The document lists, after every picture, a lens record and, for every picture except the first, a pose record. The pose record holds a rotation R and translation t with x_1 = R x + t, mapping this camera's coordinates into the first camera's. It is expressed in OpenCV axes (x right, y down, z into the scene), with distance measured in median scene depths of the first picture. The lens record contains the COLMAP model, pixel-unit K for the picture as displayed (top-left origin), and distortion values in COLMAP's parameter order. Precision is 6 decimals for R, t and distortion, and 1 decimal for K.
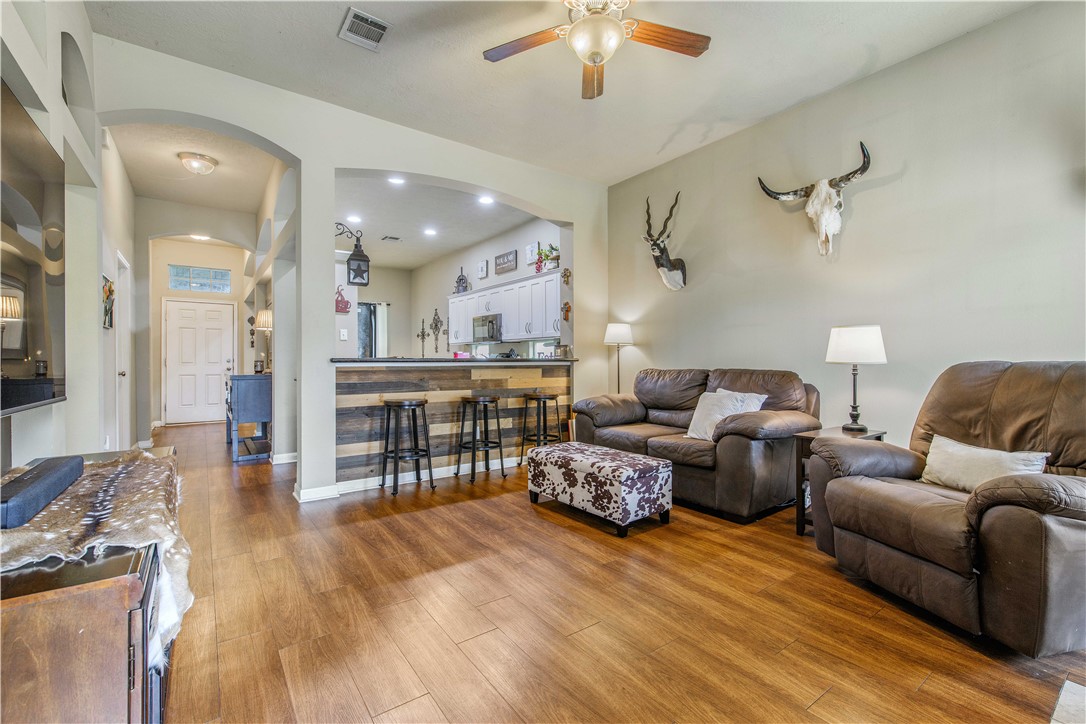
lens RADIAL K [[475.1, 0, 543.0], [0, 475.1, 362.0], [0, 0, 1]] dist [-0.001050, -0.009167]
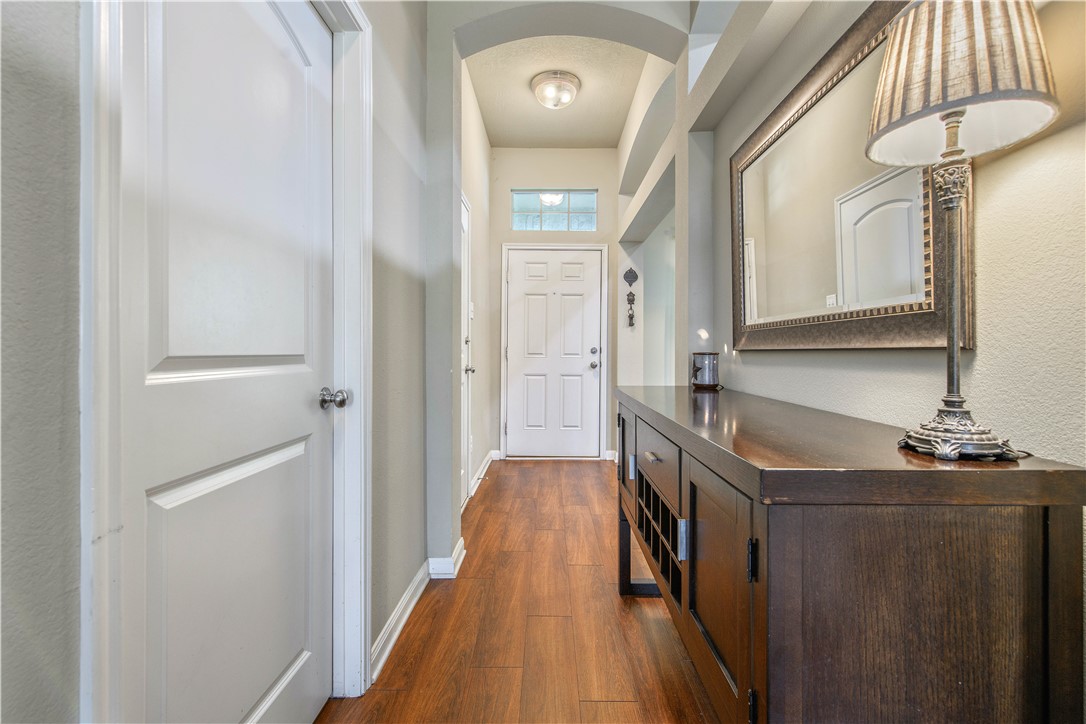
lens RADIAL K [[477.2, 0, 540.1], [0, 477.2, 345.8], [0, 0, 1]] dist [-0.001413, -0.000198]
pose [[0.797019, 0.006944, -0.603914, -0.449534], [-0.016081, 0.999823, -0.009728, -0.001977], [0.603740, 0.017465, 0.796990, 0.618862]]
